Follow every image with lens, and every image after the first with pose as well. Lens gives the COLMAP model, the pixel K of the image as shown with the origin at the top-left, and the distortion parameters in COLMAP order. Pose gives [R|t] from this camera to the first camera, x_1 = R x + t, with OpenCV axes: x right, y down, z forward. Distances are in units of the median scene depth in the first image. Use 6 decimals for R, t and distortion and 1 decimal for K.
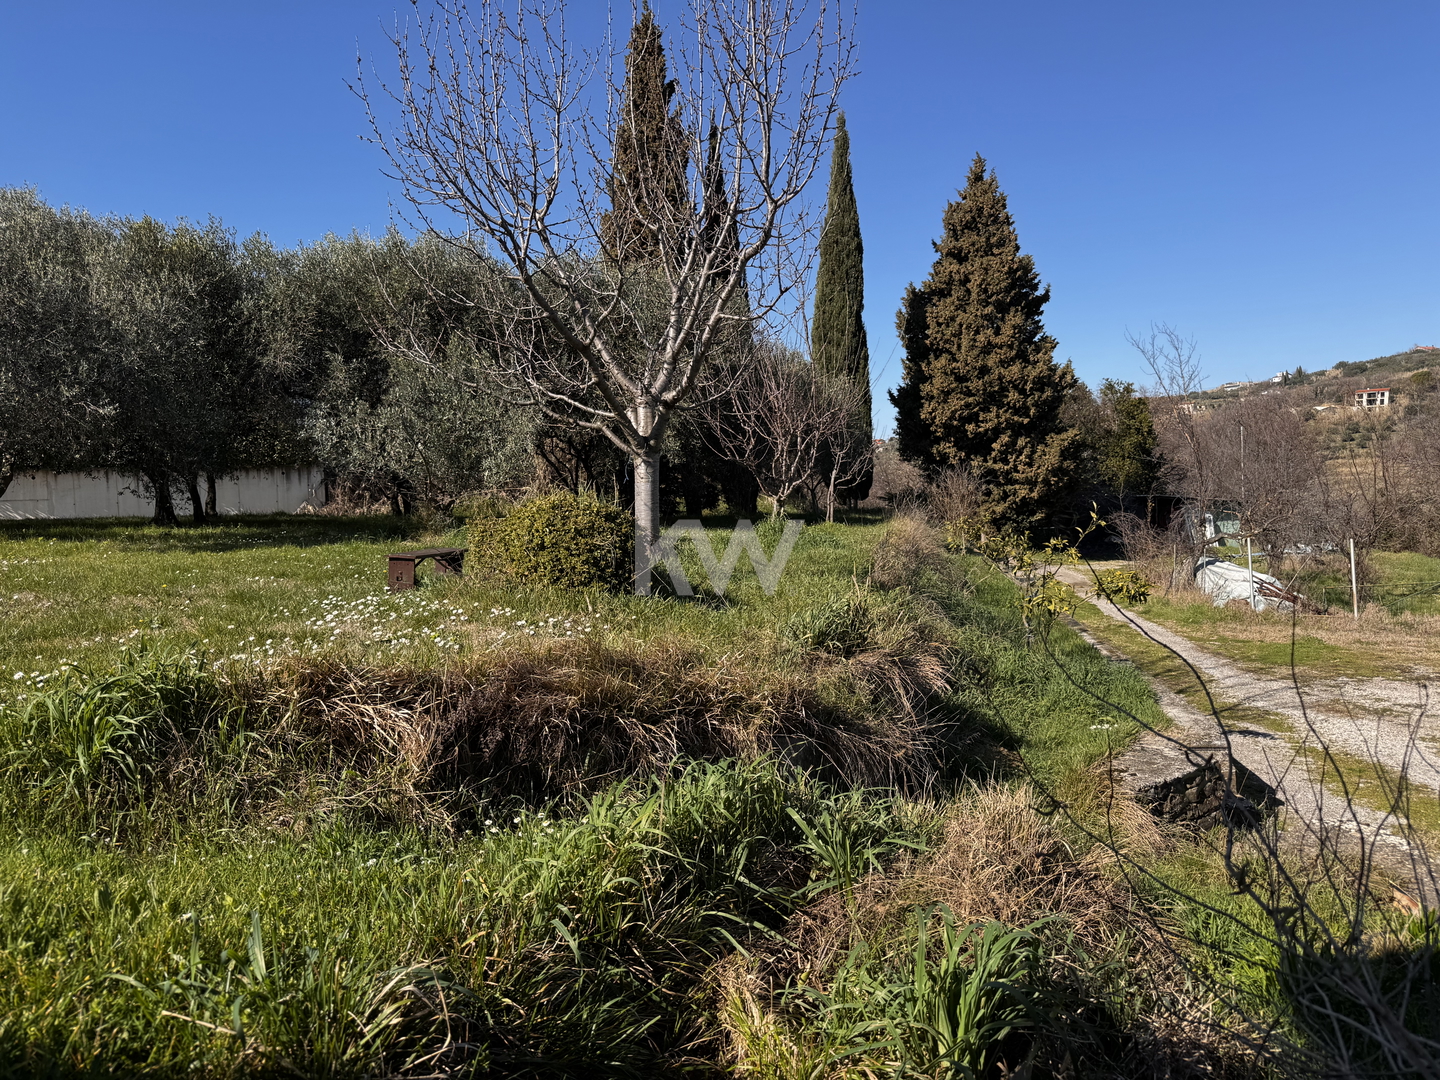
lens RADIAL K [[1010.4, 0, 719.3], [0, 1010.4, 542.7], [0, 0, 1]] dist [0.003634, 0.000255]
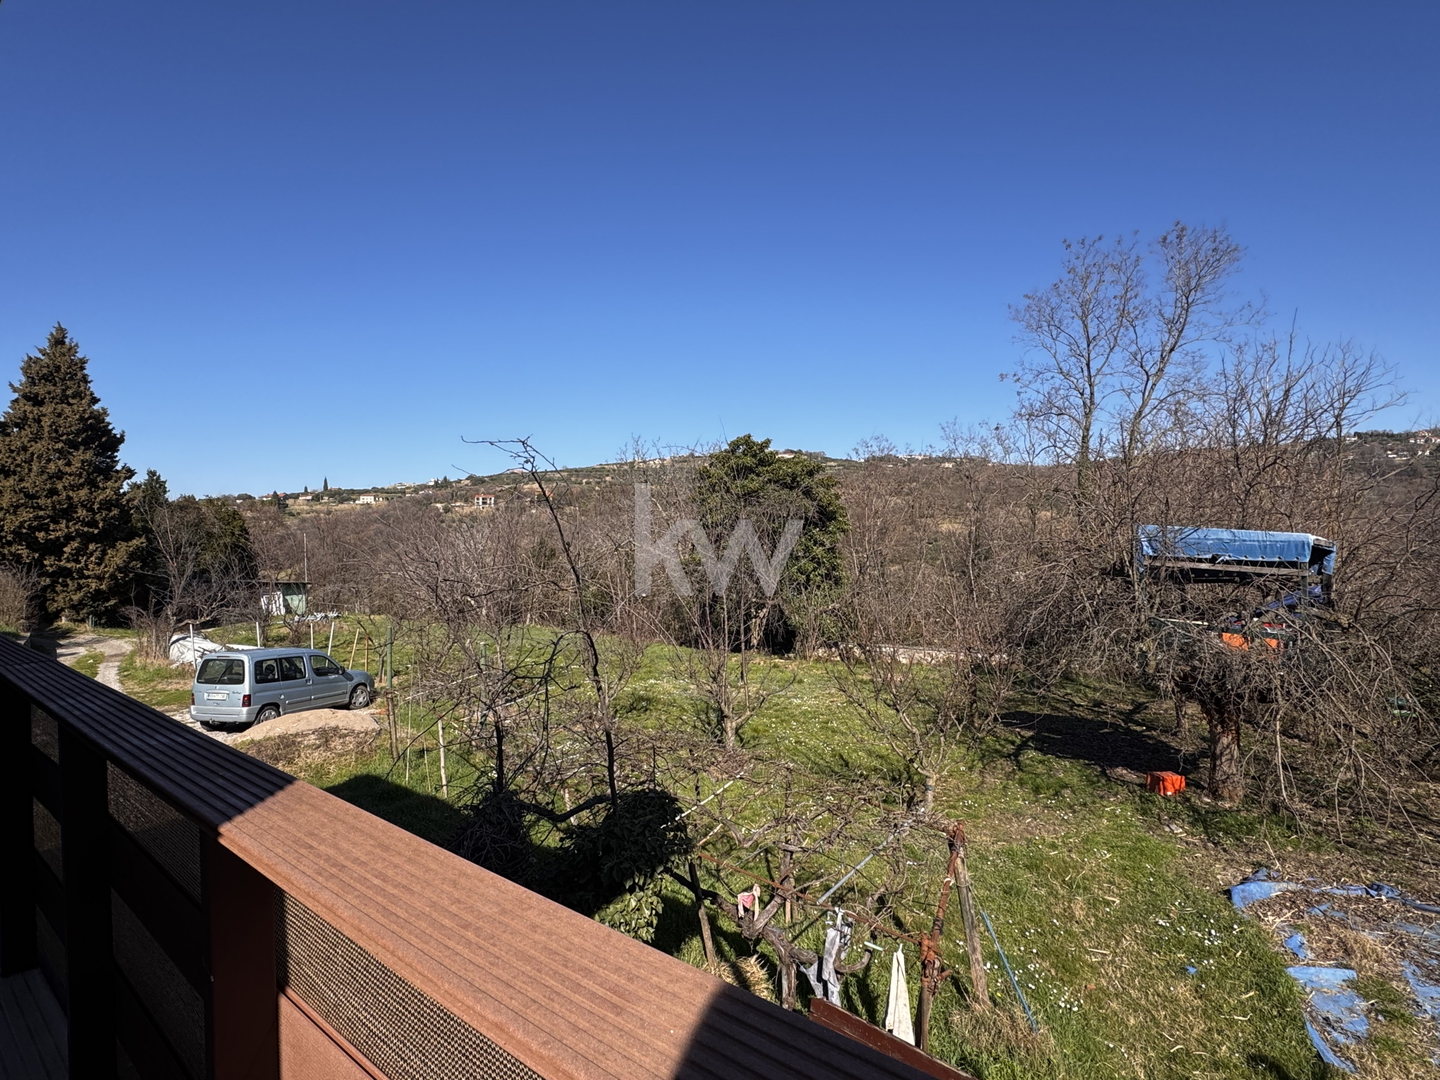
lens RADIAL K [[747.0, 0, 720.1], [0, 747.0, 533.1], [0, 0, 1]] dist [0.000668, 0.000548]
pose [[0.655432, 0.028724, 0.754708, 0.098296], [0.033692, 0.997170, -0.067212, -0.024209], [-0.754502, 0.069480, 0.652609, -0.254616]]
